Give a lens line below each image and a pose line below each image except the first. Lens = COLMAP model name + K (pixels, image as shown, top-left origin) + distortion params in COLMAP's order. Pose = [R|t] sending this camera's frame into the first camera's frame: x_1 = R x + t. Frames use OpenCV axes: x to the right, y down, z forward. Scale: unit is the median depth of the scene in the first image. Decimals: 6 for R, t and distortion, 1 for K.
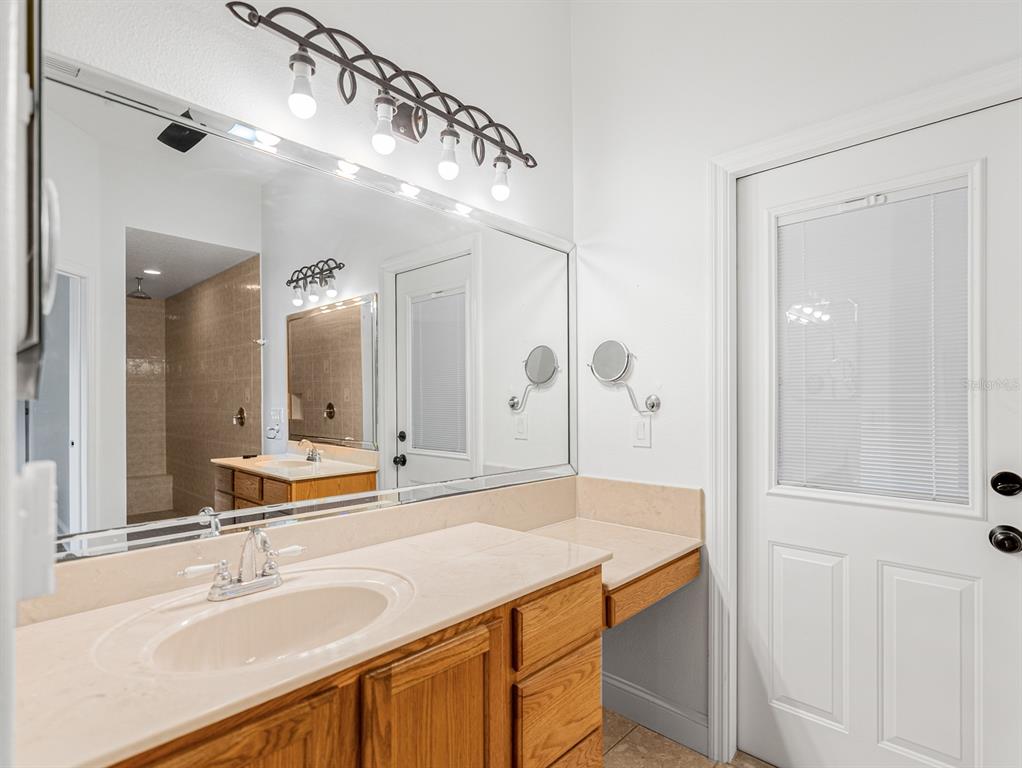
lens RADIAL K [[524.9, 0, 498.7], [0, 524.9, 401.2], [0, 0, 1]] dist [-0.010260, 0.003968]
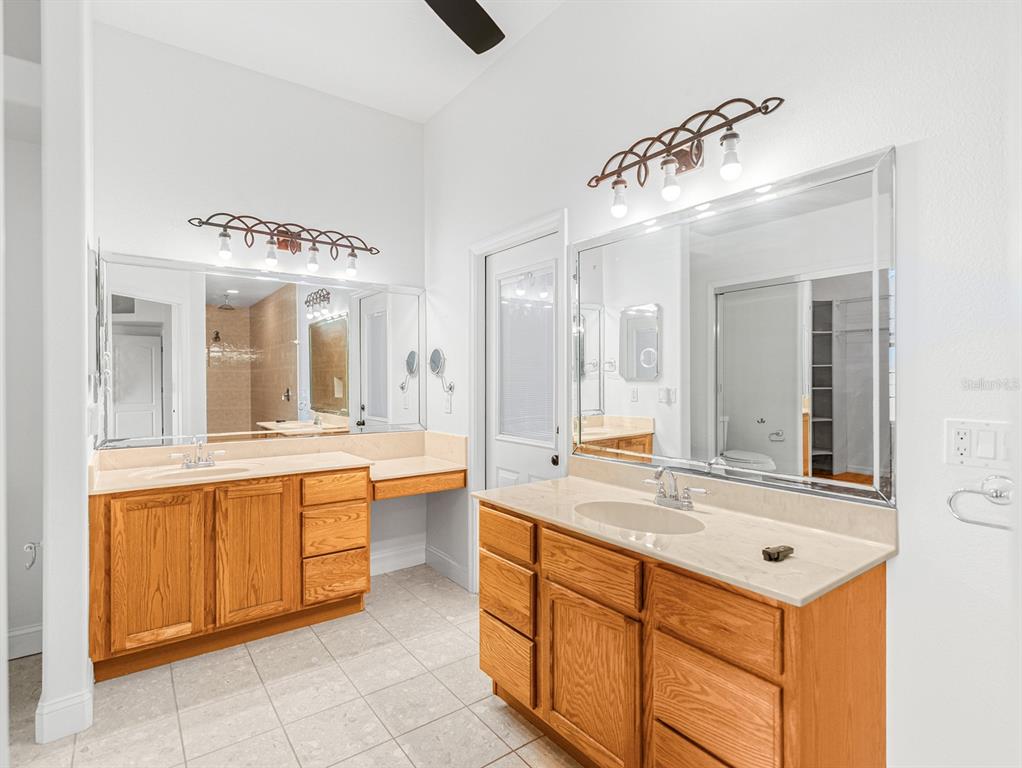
lens RADIAL K [[524.9, 0, 512.3], [0, 524.9, 382.5], [0, 0, 1]] dist [-0.010260, 0.003968]
pose [[0.985441, -0.000102, -0.170017, 0.865233], [0.000644, 0.999995, 0.003131, -0.017285], [0.170016, -0.003194, 0.985436, -0.711883]]
